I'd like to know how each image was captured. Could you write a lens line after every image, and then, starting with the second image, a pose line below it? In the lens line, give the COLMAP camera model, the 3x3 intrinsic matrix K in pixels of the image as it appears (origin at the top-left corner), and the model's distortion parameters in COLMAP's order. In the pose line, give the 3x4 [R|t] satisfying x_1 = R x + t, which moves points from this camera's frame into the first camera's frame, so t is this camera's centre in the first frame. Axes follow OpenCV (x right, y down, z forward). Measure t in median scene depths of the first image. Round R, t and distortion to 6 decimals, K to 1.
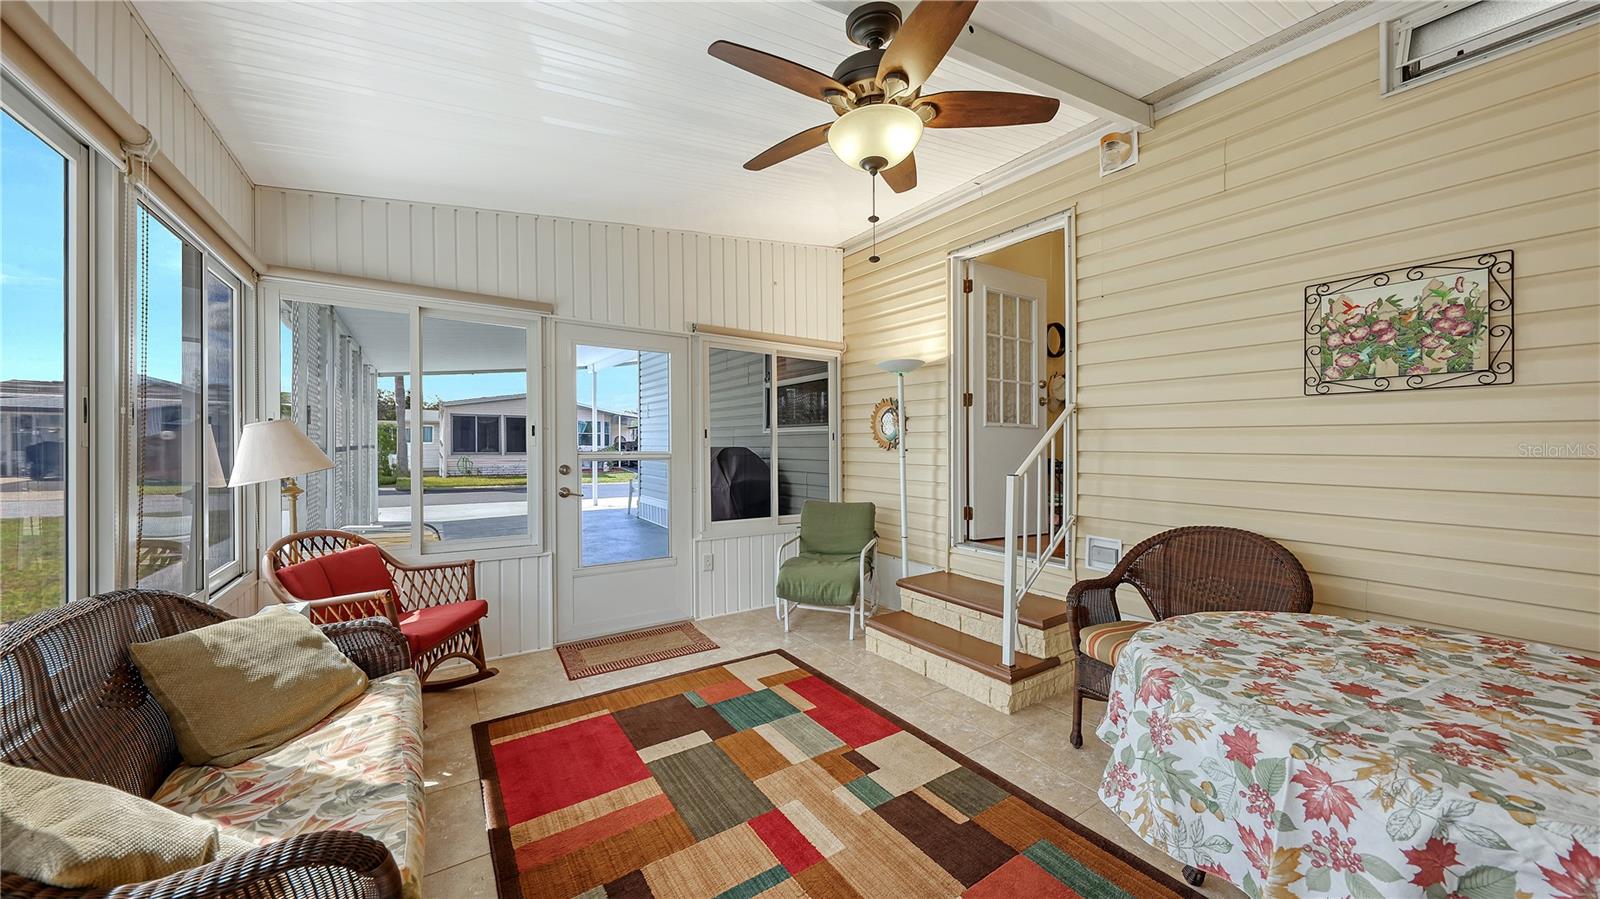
lens RADIAL K [[537.0, 0, 802.9], [0, 537.0, 447.1], [0, 0, 1]] dist [0.005586, -0.001377]
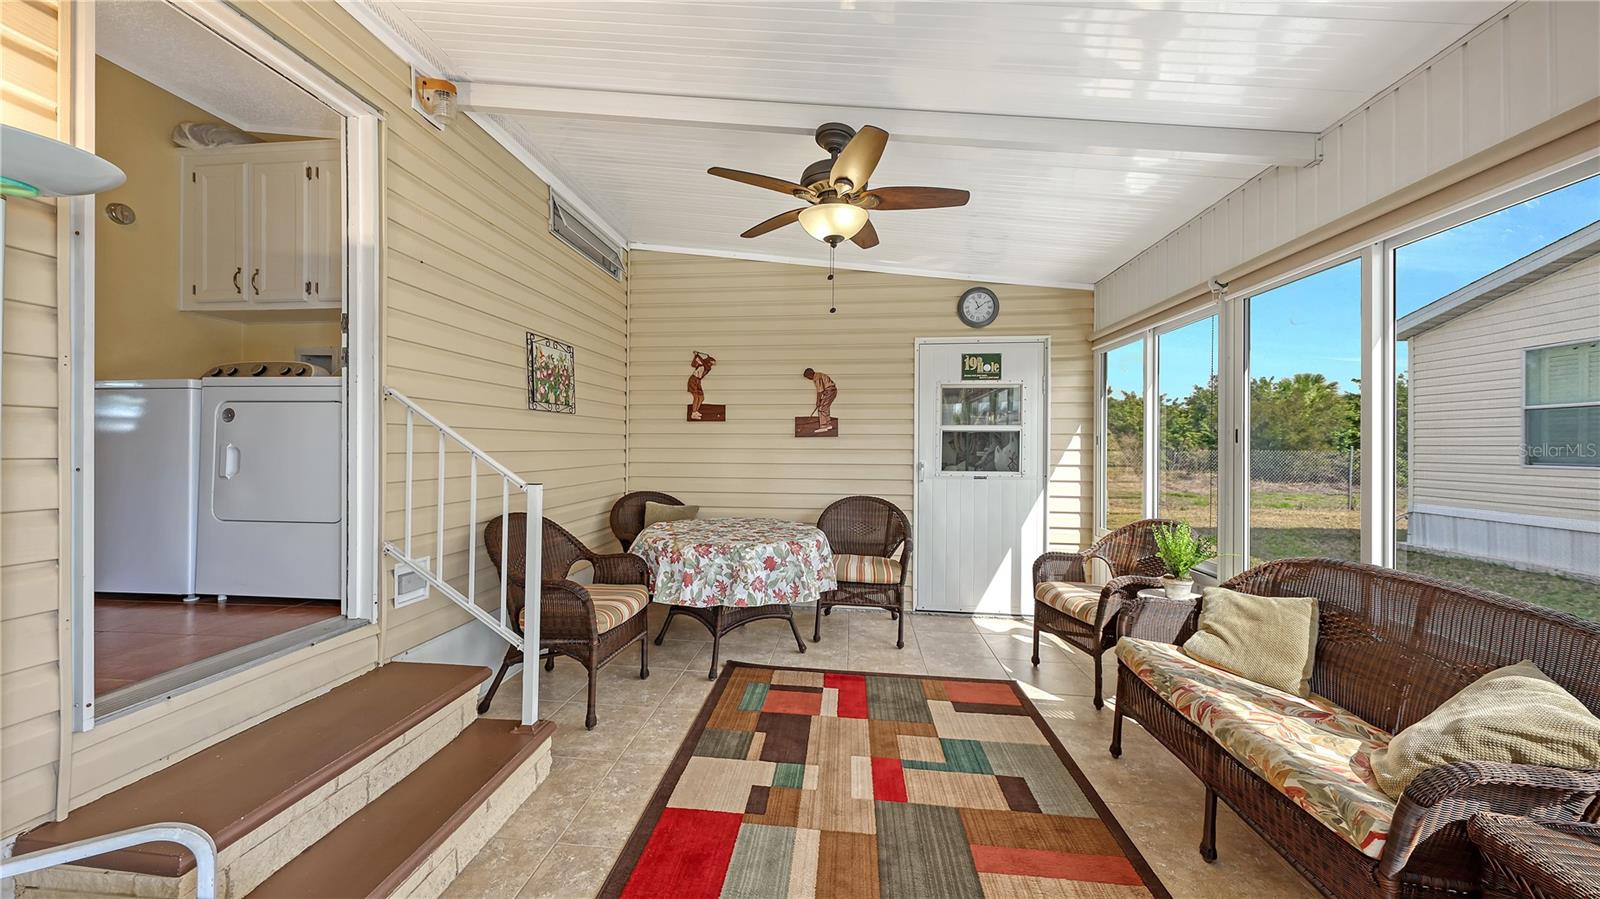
lens RADIAL K [[537.0, 0, 798.7], [0, 537.0, 441.5], [0, 0, 1]] dist [0.005586, -0.001377]
pose [[-0.763653, -0.006925, 0.645590, -0.552387], [-0.006315, 0.999975, 0.003257, -0.021704], [-0.645596, -0.001589, -0.763677, 1.736131]]
